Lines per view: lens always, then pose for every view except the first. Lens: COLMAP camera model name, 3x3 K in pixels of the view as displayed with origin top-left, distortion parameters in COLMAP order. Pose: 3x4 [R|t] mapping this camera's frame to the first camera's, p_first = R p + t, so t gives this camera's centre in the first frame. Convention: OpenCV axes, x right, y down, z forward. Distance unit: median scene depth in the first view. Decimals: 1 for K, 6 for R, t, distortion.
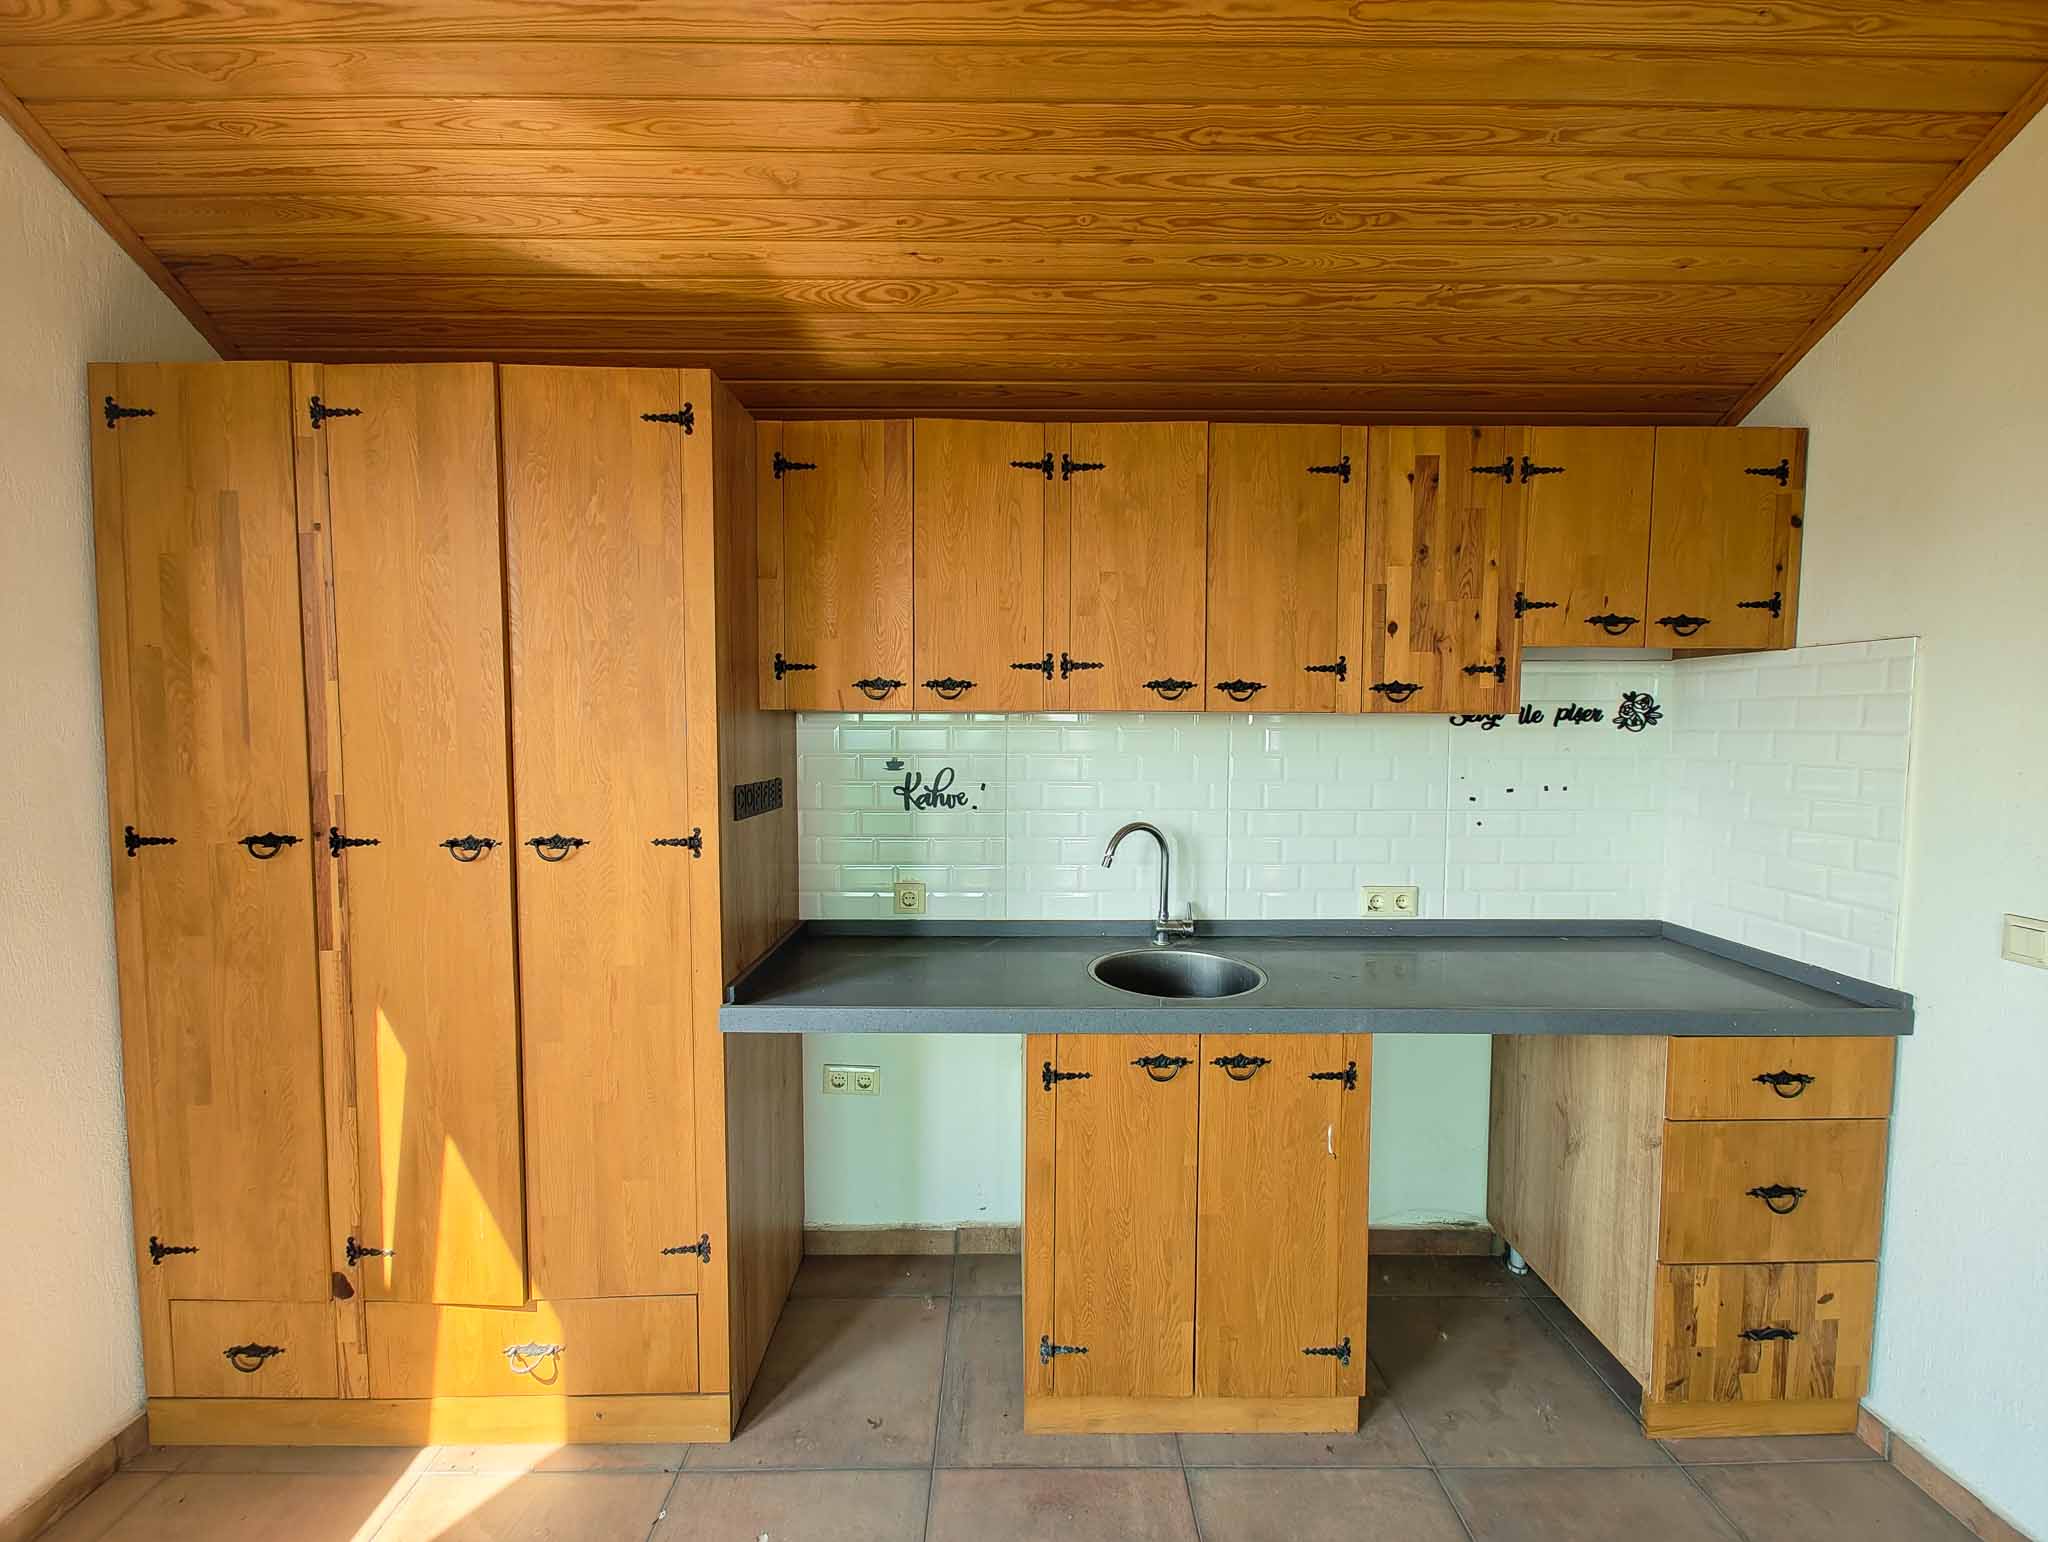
lens RADIAL K [[845.7, 0, 1033.7], [0, 845.7, 775.8], [0, 0, 1]] dist [0.007412, 0.000090]
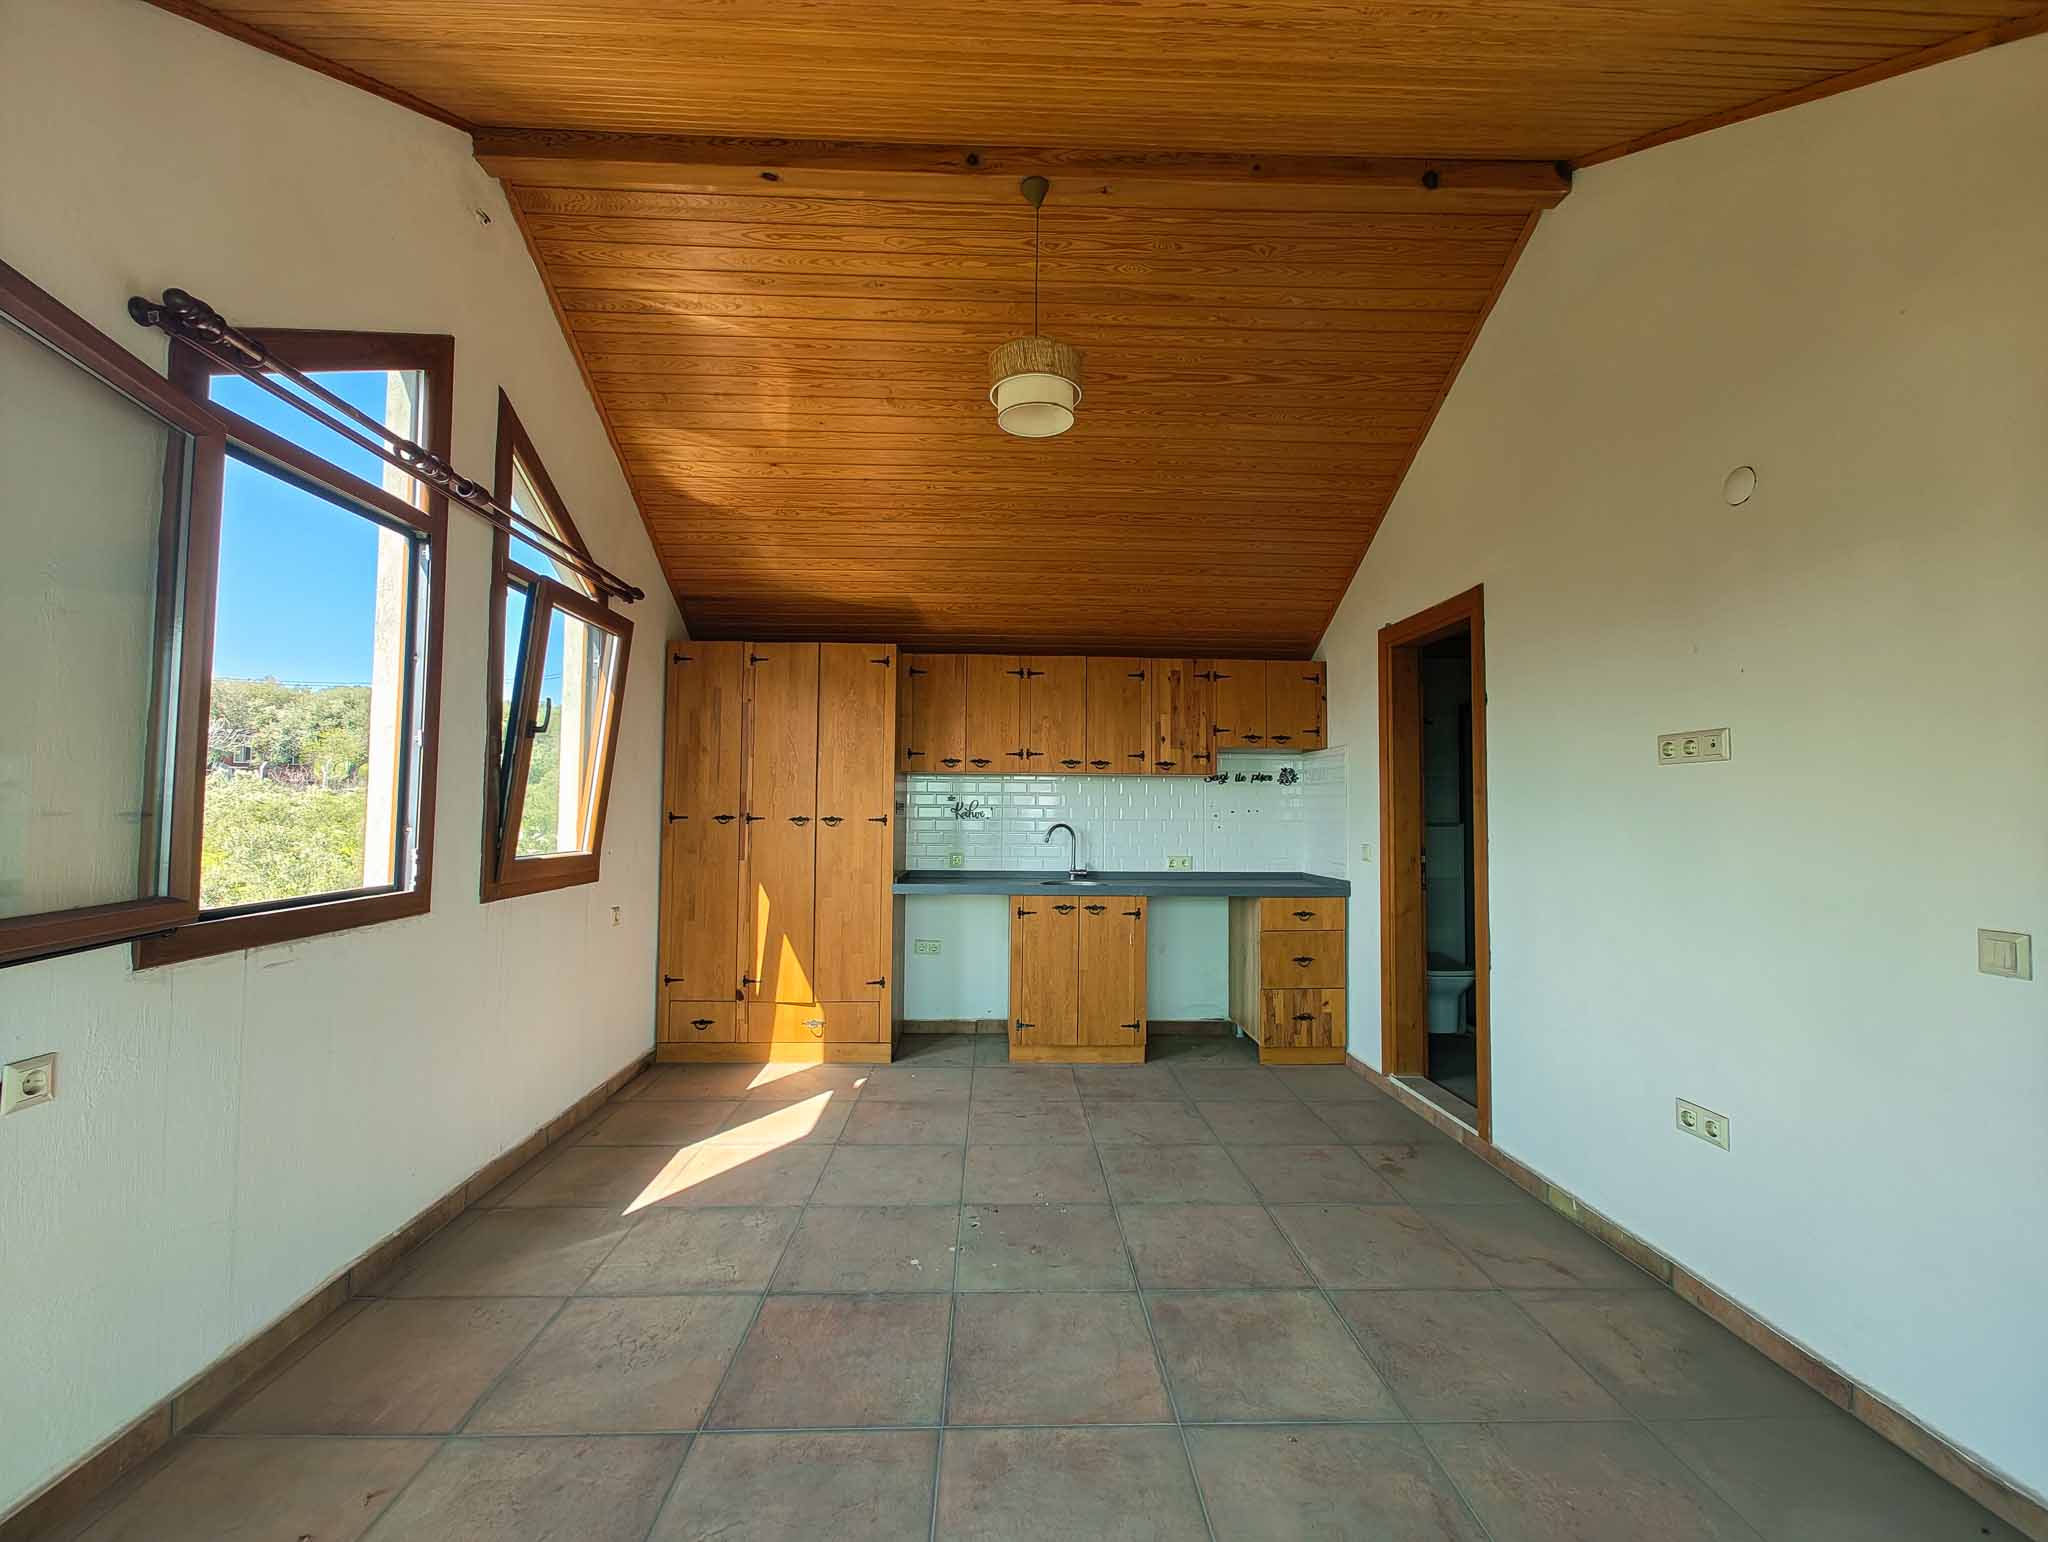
lens RADIAL K [[845.7, 0, 1033.7], [0, 845.7, 775.8], [0, 0, 1]] dist [0.007412, 0.000090]
pose [[0.999719, 0.006710, 0.022727, -0.001325], [-0.004254, 0.994313, -0.106415, 0.193586], [-0.023312, 0.106288, 0.994062, -1.426159]]
